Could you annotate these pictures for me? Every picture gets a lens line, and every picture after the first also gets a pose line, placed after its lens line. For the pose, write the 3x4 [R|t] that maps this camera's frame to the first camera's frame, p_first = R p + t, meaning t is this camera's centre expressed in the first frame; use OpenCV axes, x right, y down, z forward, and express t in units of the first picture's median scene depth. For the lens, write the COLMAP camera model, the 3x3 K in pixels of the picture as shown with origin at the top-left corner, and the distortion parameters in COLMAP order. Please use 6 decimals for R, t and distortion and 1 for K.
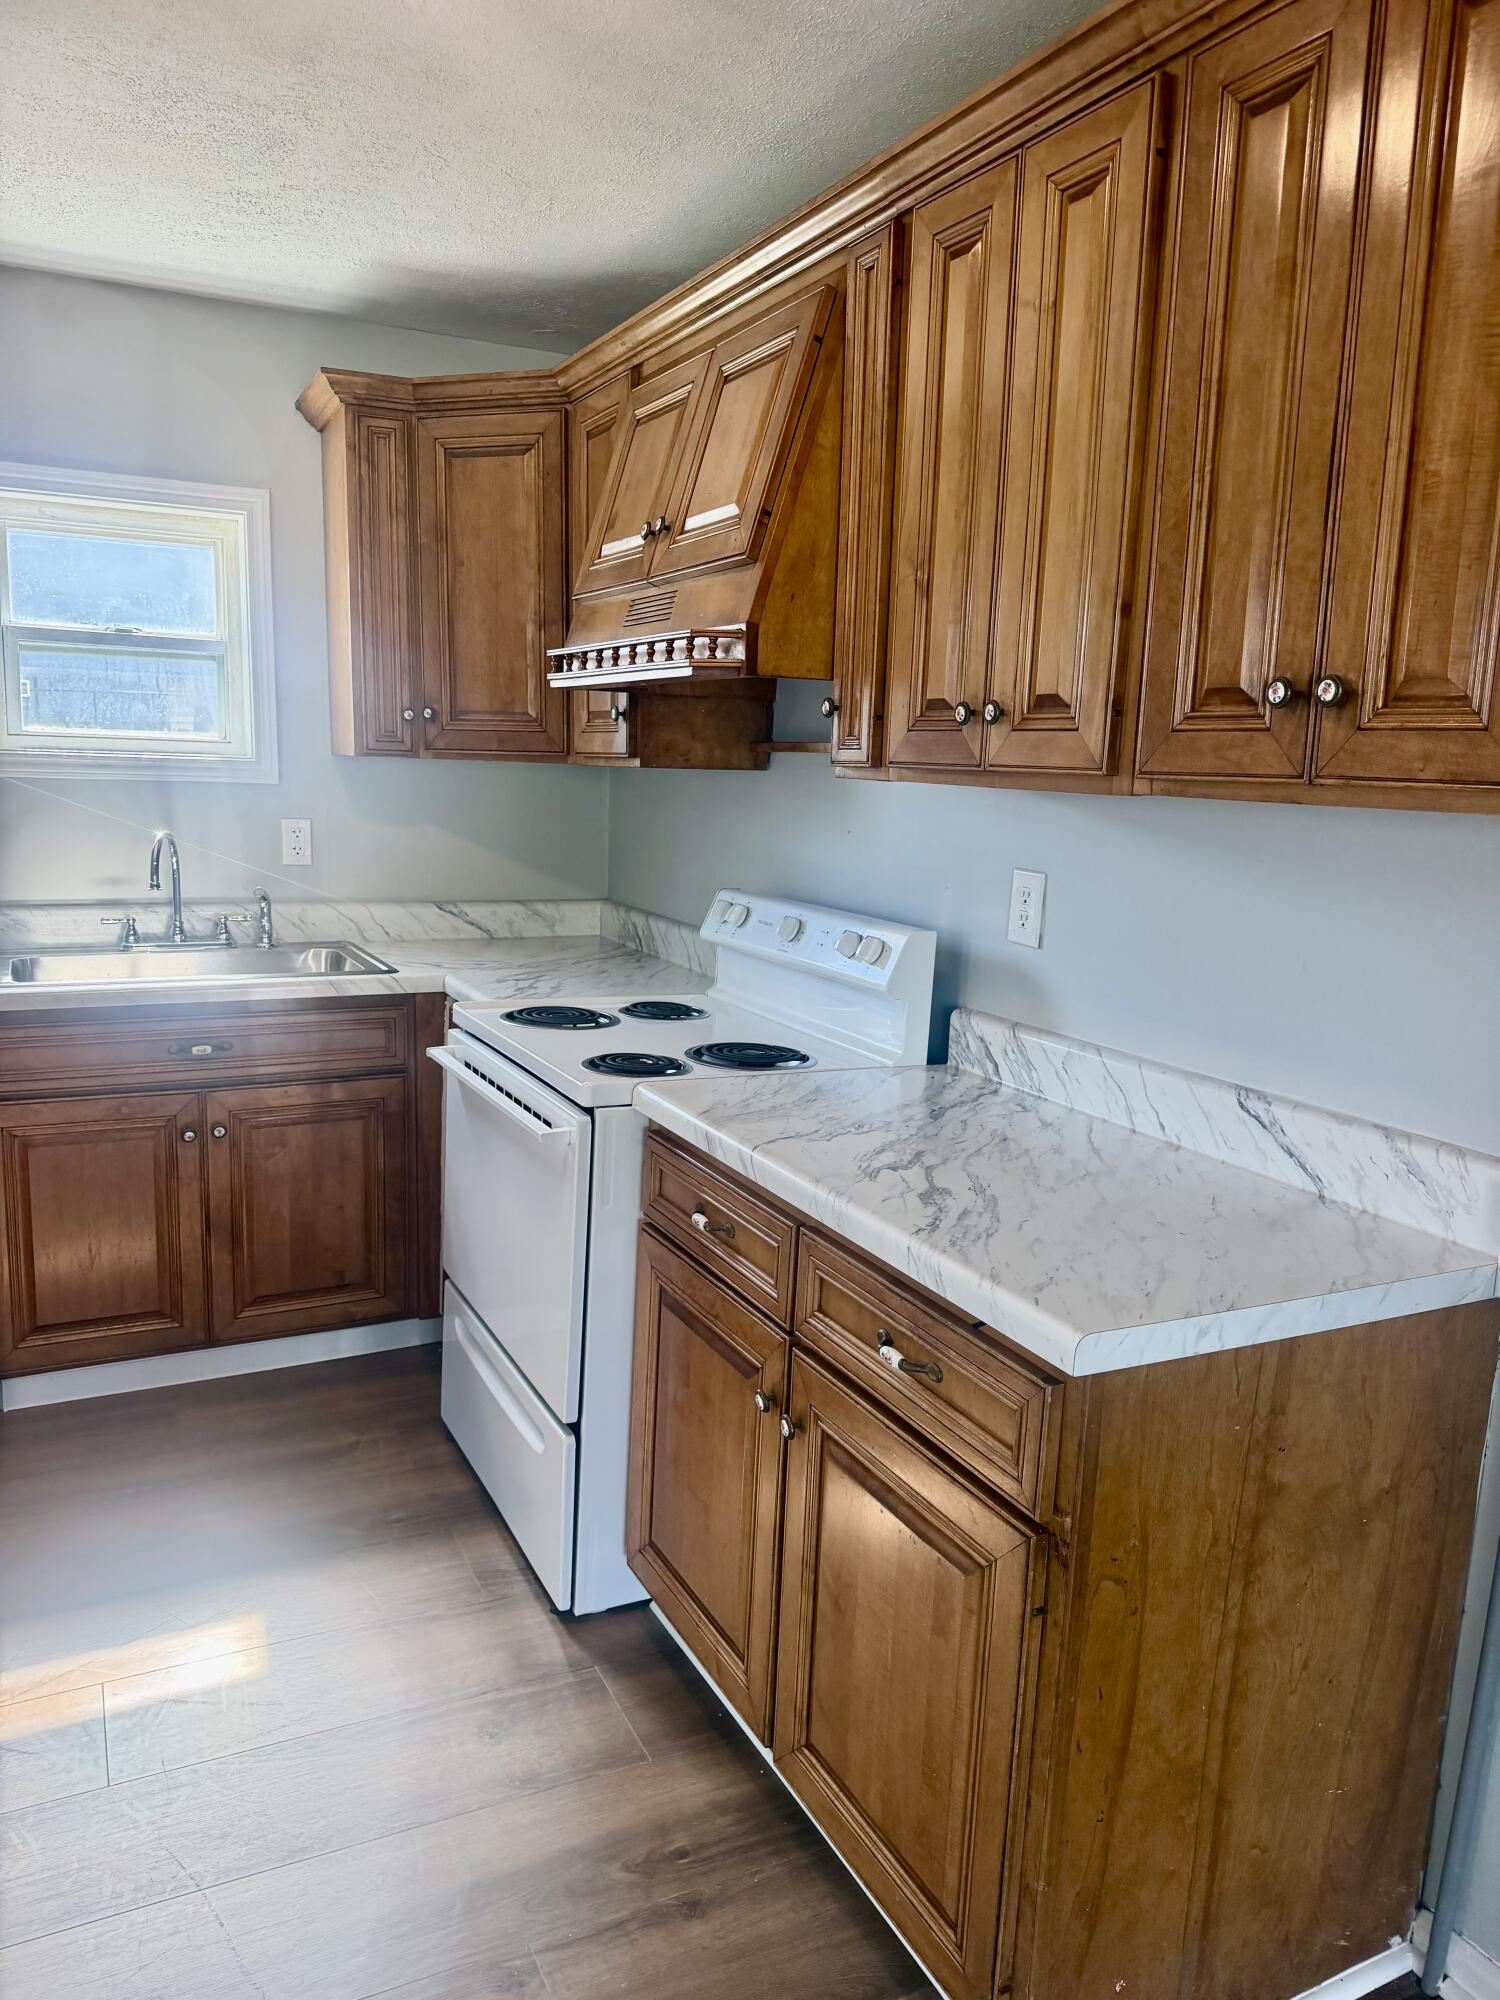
lens RADIAL K [[1453.2, 0, 701.4], [0, 1453.2, 993.1], [0, 0, 1]] dist [0.104613, -0.151462]
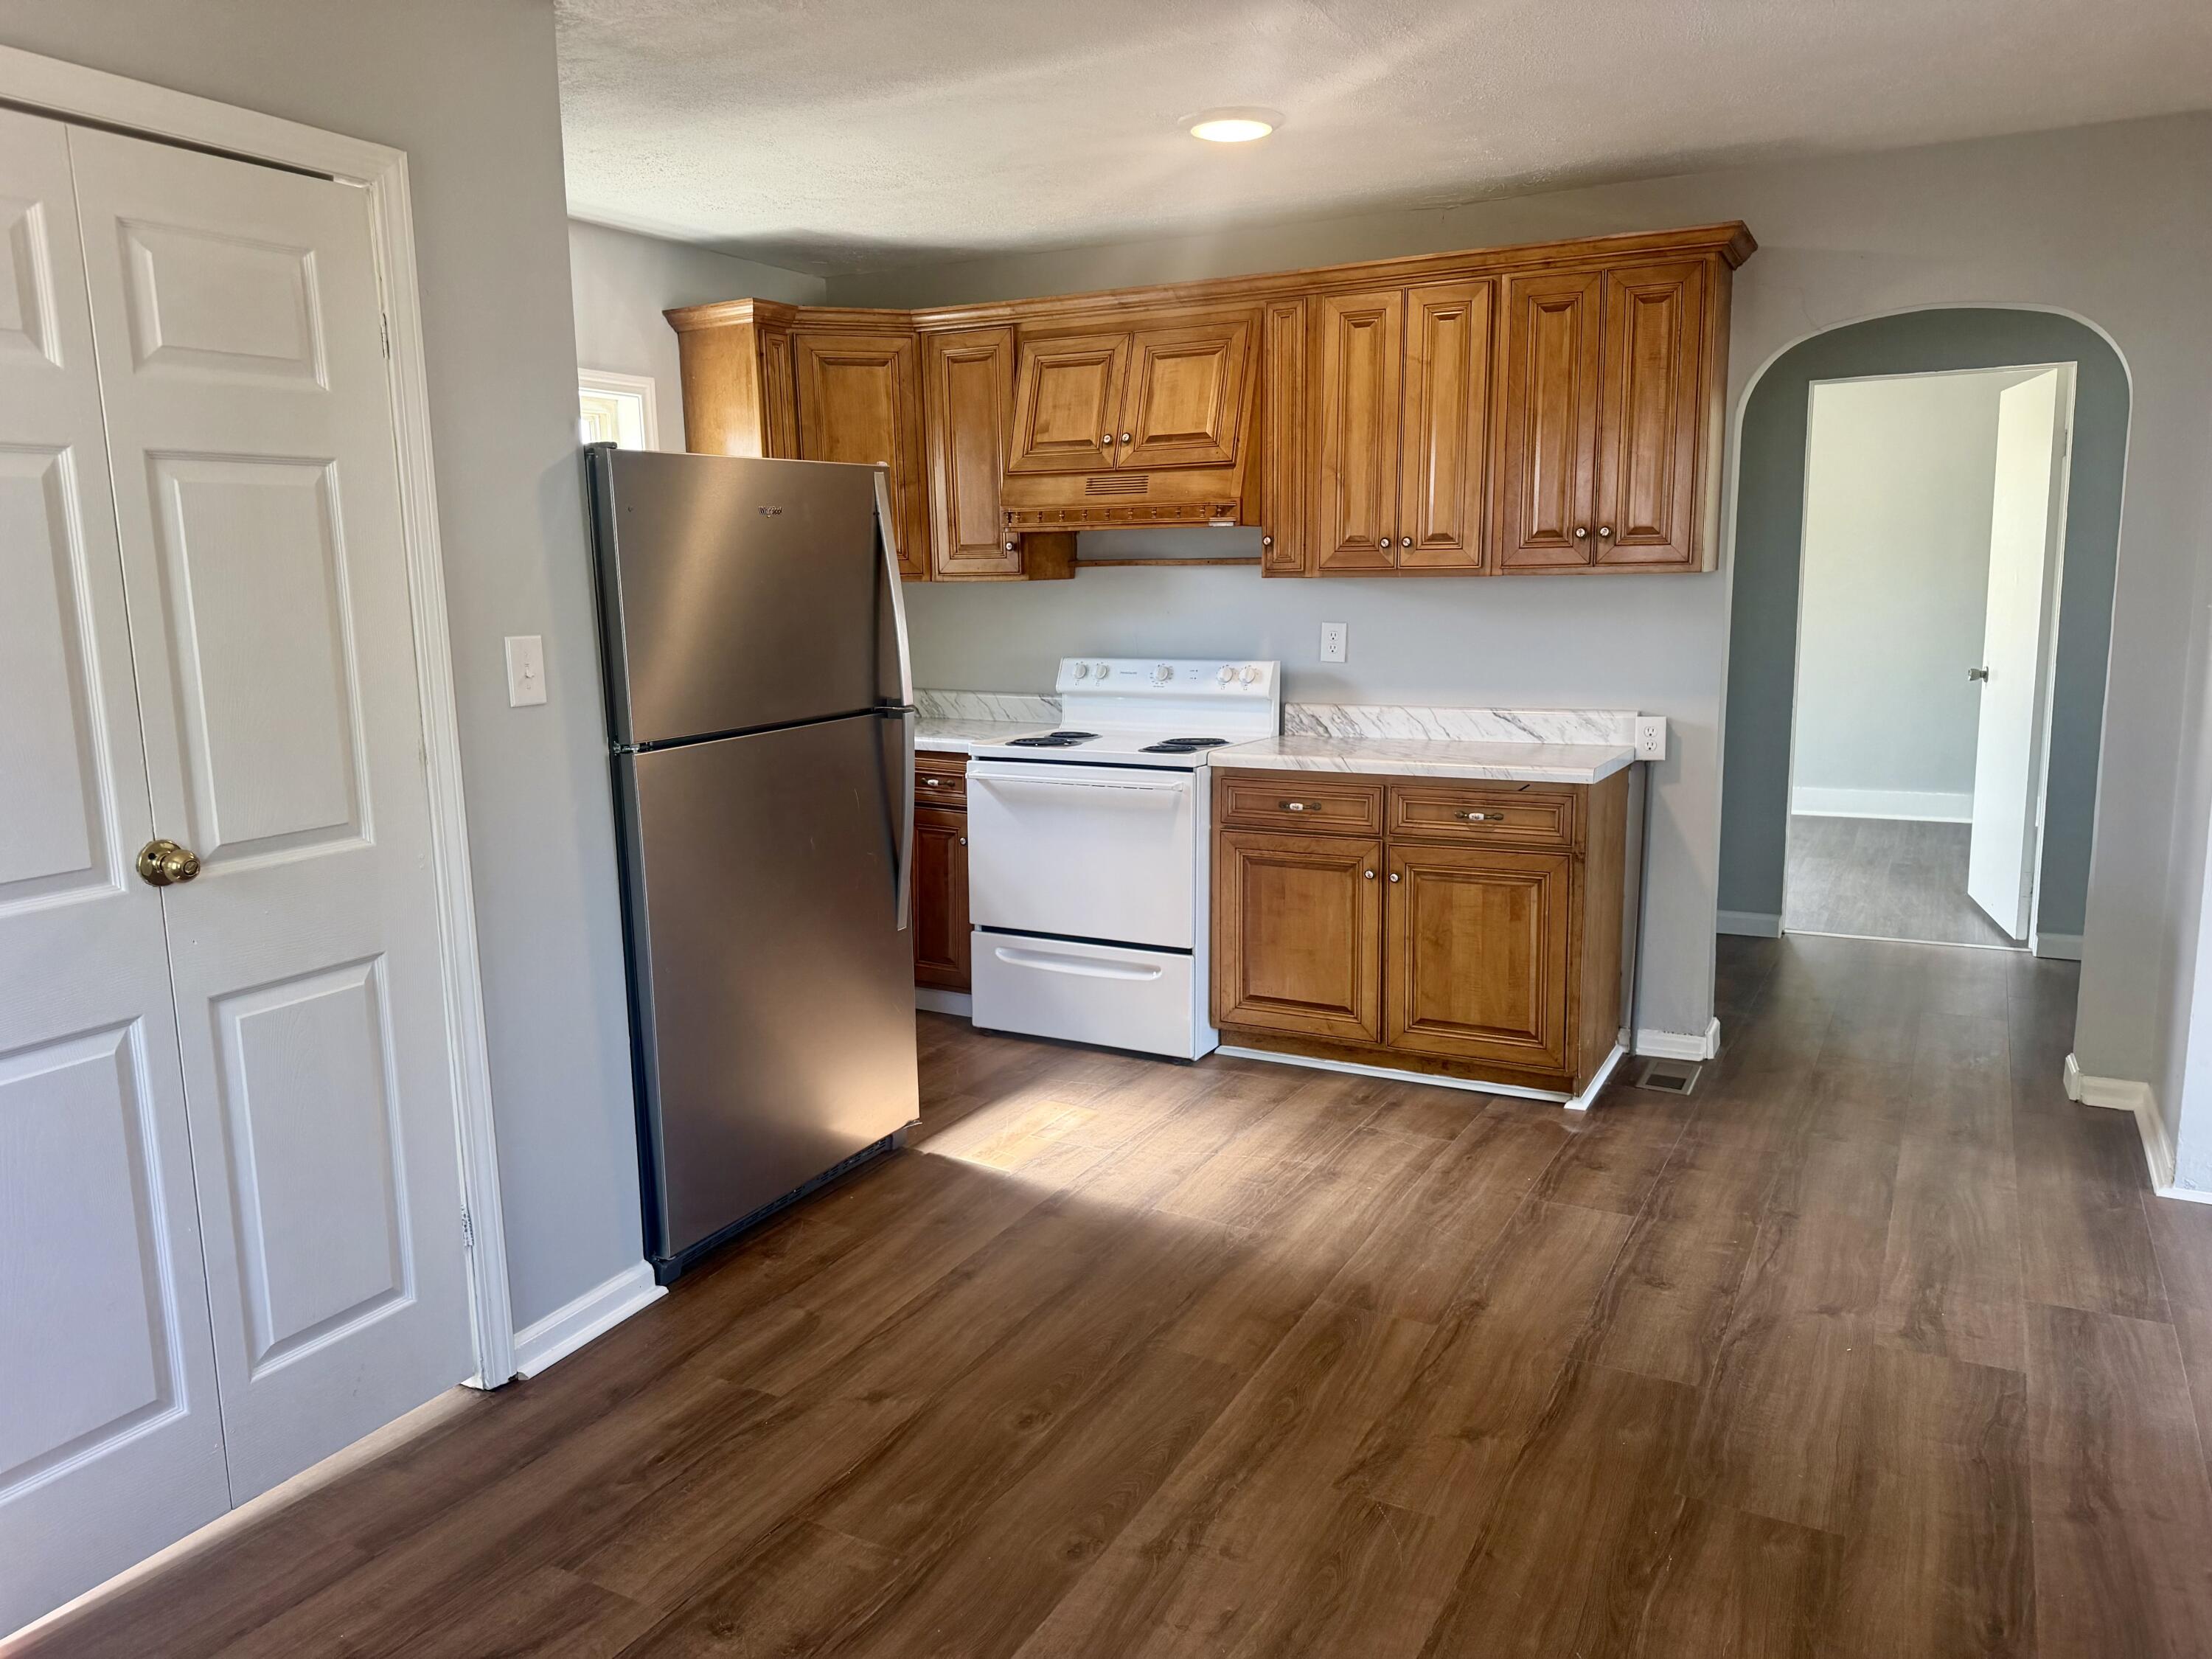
lens RADIAL K [[1542.8, 0, 1106.0], [0, 1542.8, 829.5], [0, 0, 1]] dist [0.090027, -0.123613]
pose [[0.799168, -0.138682, 0.584891, -1.319085], [0.133569, 0.989666, 0.052155, 0.041376], [-0.586080, 0.036443, 0.809433, -0.485961]]
